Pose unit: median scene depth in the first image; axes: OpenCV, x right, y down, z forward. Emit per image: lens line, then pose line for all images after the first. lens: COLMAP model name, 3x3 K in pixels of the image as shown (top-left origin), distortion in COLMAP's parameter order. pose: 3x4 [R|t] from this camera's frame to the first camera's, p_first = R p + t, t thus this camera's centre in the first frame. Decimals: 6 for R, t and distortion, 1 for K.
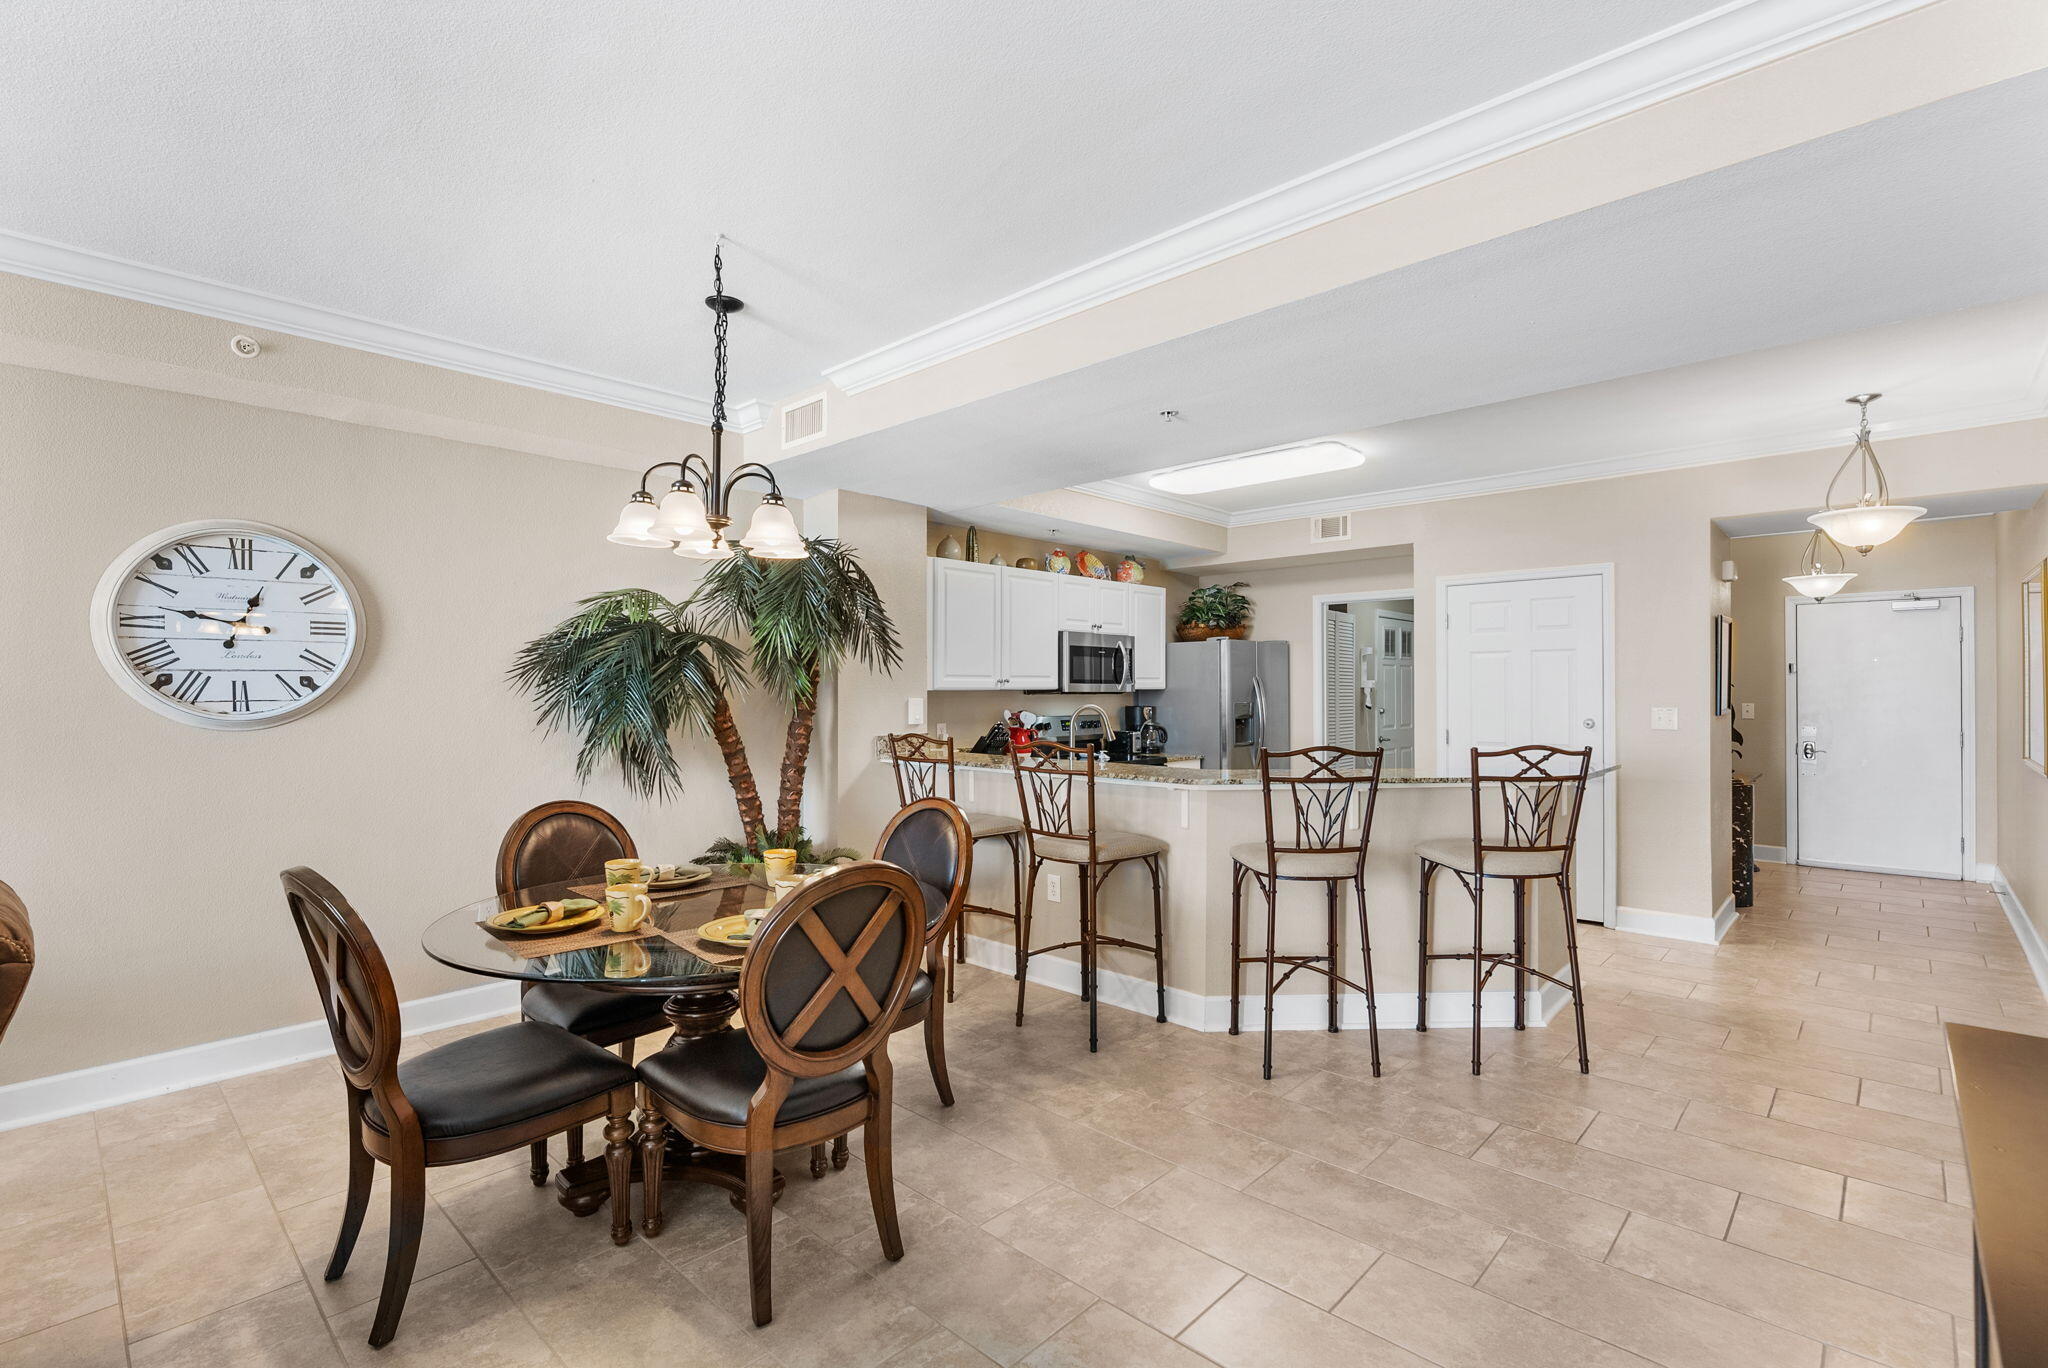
lens RADIAL K [[940.2, 0, 1015.5], [0, 940.2, 686.3], [0, 0, 1]] dist [-0.004797, 0.000254]
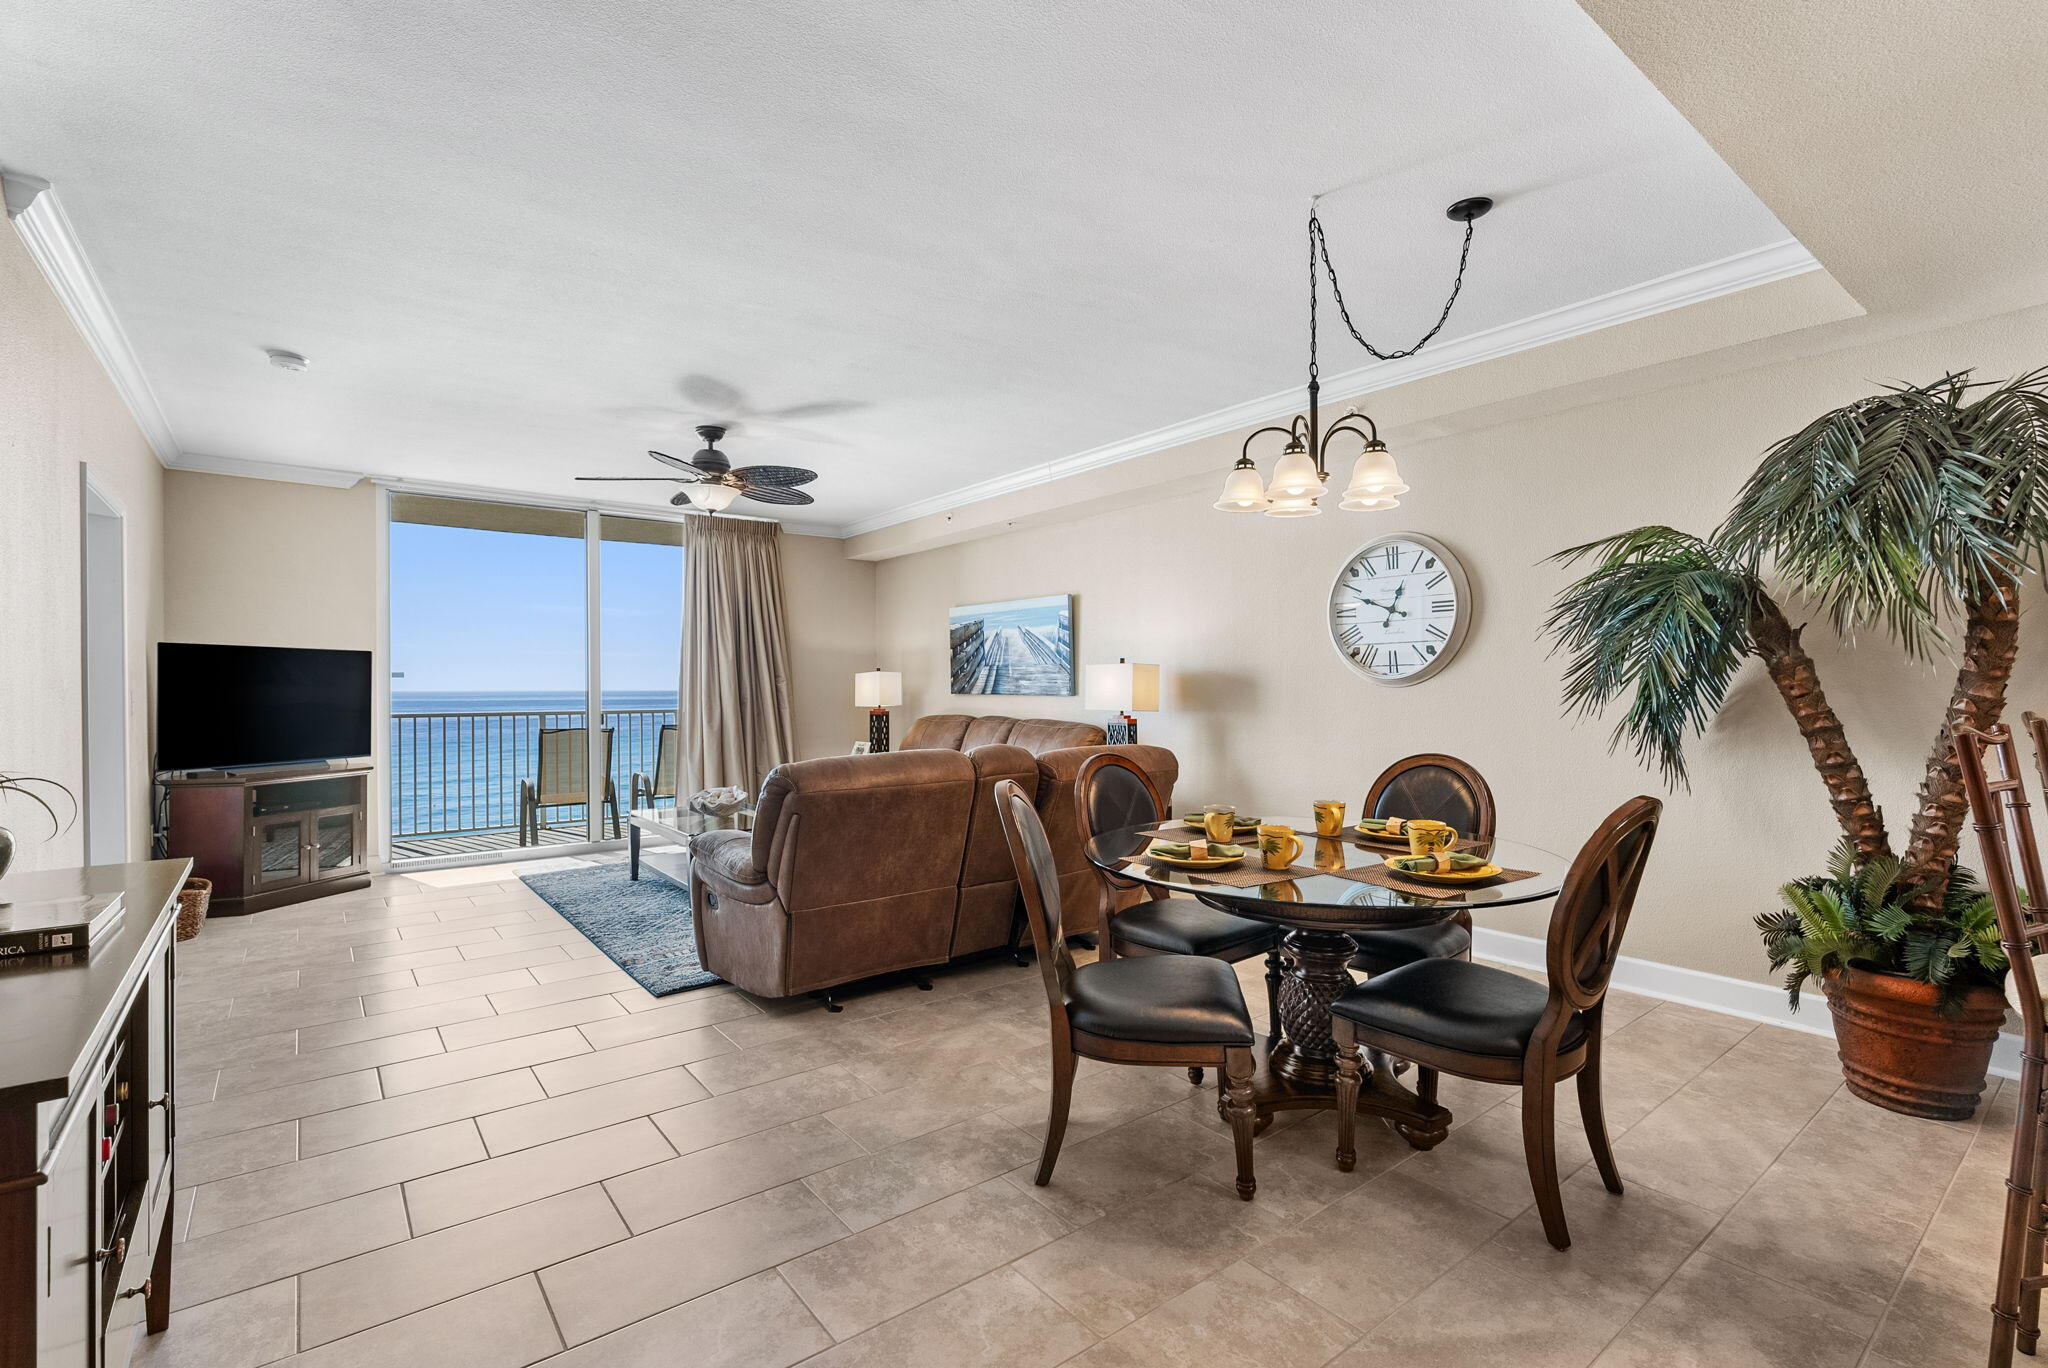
lens RADIAL K [[940.2, 0, 1053.8], [0, 940.2, 685.9], [0, 0, 1]] dist [-0.004797, 0.000254]
pose [[-0.133341, 0.002302, -0.991068, 0.390501], [0.007808, 0.999969, 0.001273, 0.026030], [0.991039, -0.007568, -0.133355, 0.450466]]
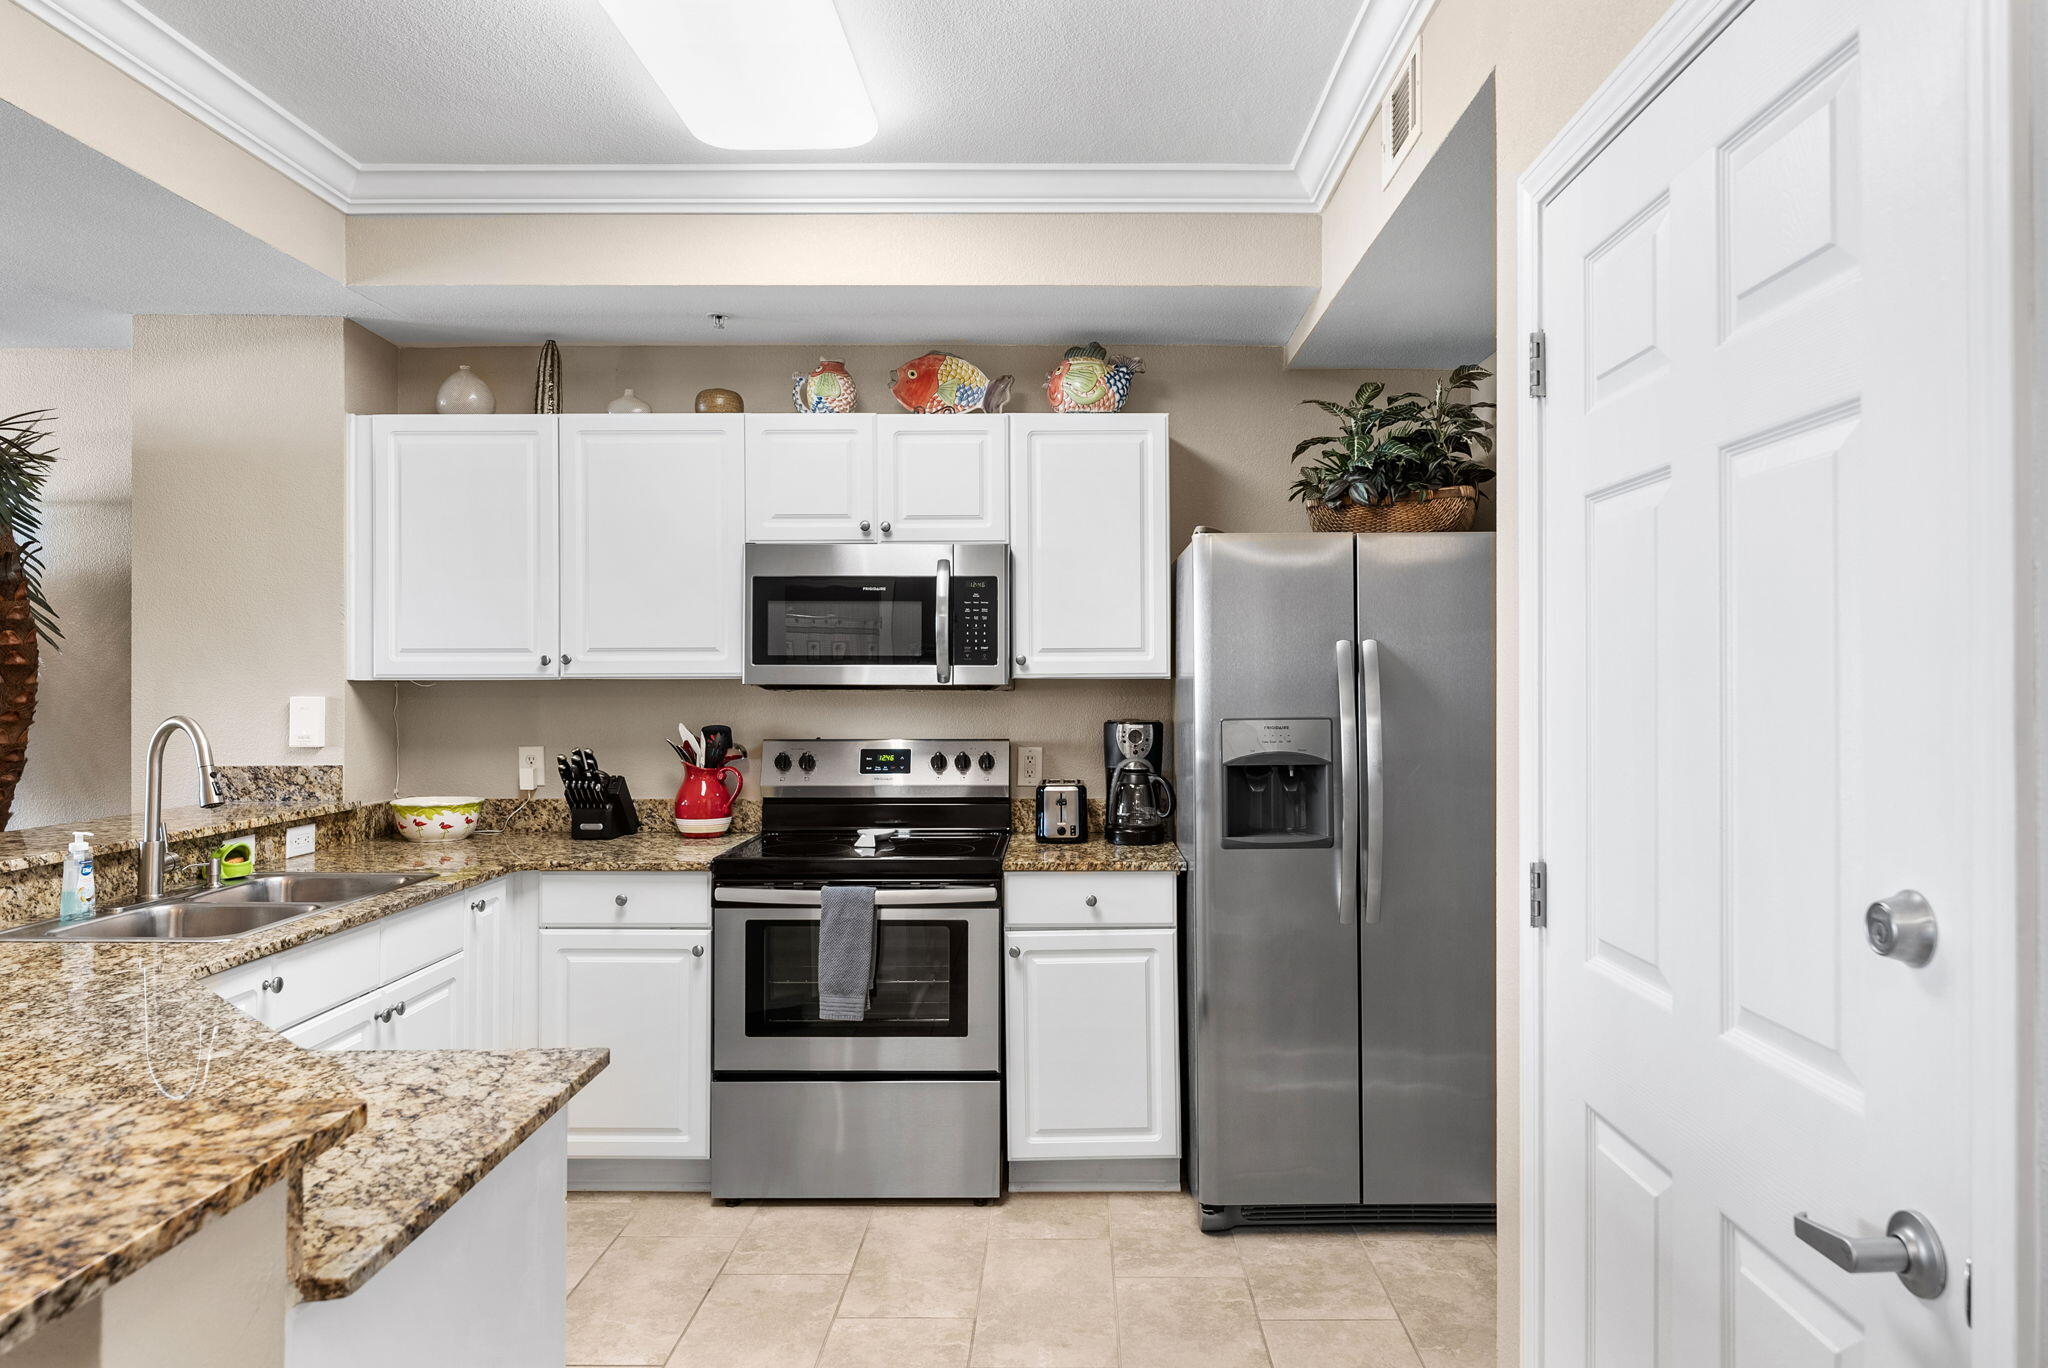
lens RADIAL K [[1310.6, 0, 1030.5], [0, 1310.6, 670.5], [0, 0, 1]] dist [-0.000108, -0.000152]
pose [[0.681708, -0.005432, -0.731604, 0.699114], [0.003516, 0.999985, -0.004149, 0.002980], [0.731616, 0.000256, 0.681717, 0.819912]]
